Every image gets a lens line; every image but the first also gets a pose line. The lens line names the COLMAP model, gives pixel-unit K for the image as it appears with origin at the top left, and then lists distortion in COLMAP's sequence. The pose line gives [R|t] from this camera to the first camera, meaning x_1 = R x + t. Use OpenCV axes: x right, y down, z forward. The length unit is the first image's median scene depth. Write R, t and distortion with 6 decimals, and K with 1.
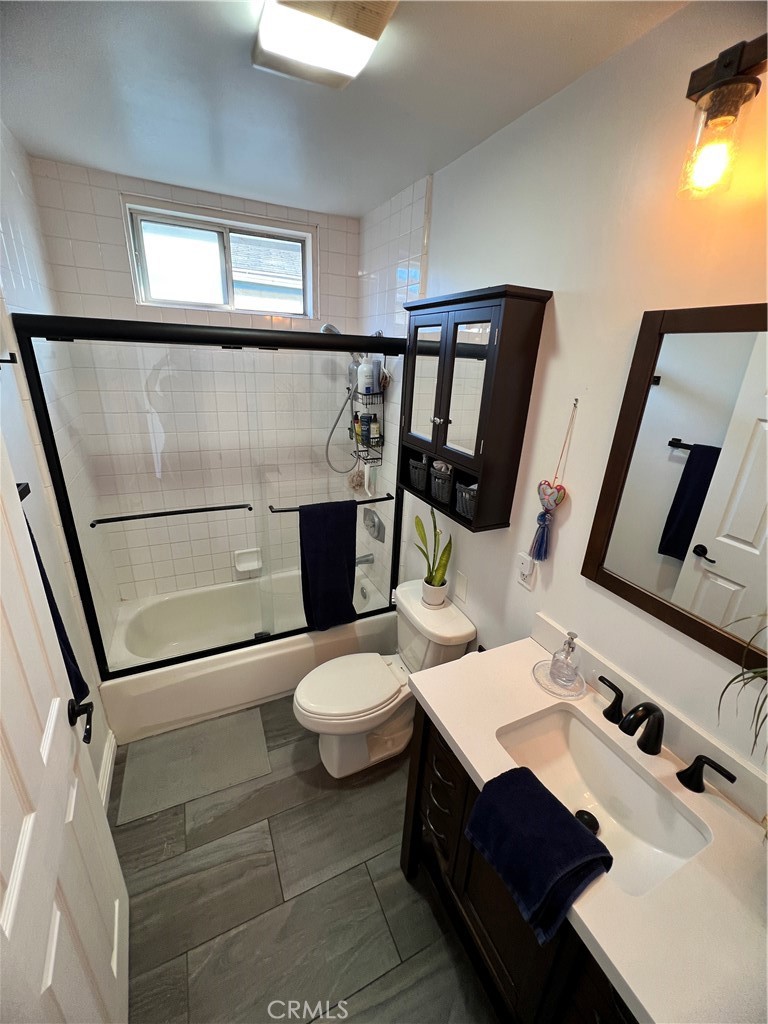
lens RADIAL K [[411.3, 0, 385.4], [0, 411.3, 511.8], [0, 0, 1]] dist [-0.007015, -0.000561]
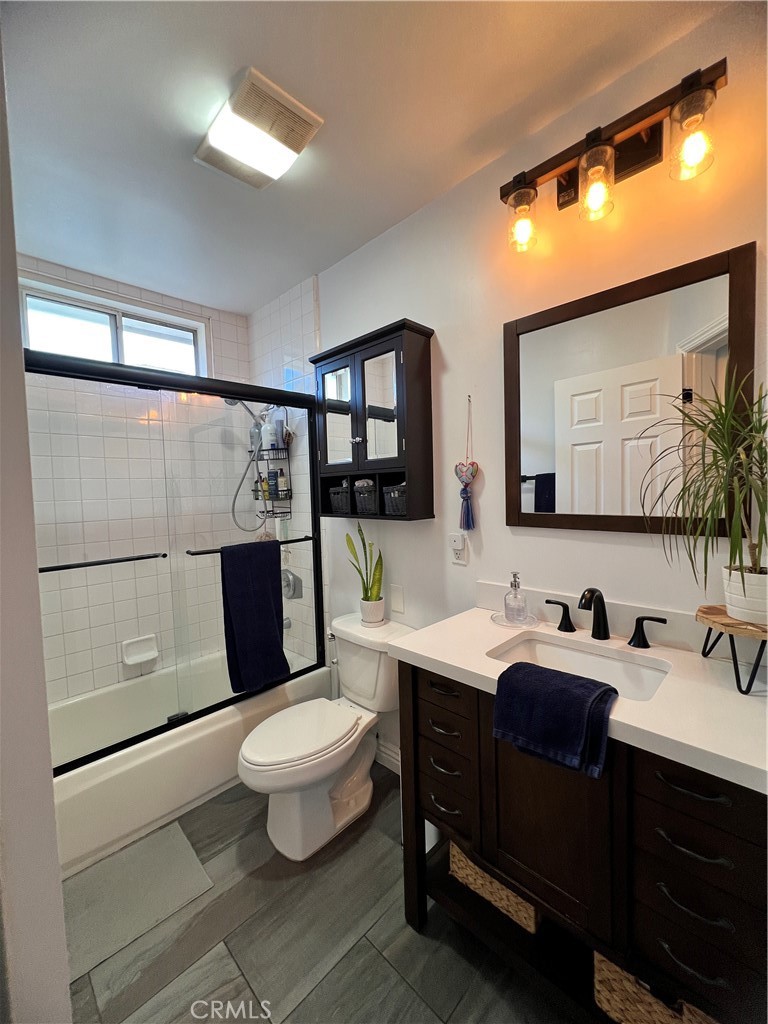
lens RADIAL K [[411.3, 0, 388.1], [0, 411.3, 509.2], [0, 0, 1]] dist [-0.007015, -0.000561]
pose [[0.936440, -0.092920, 0.338299, -0.175835], [0.190152, 0.944792, -0.266852, 0.252398], [-0.294827, 0.314219, 0.902410, -0.001847]]
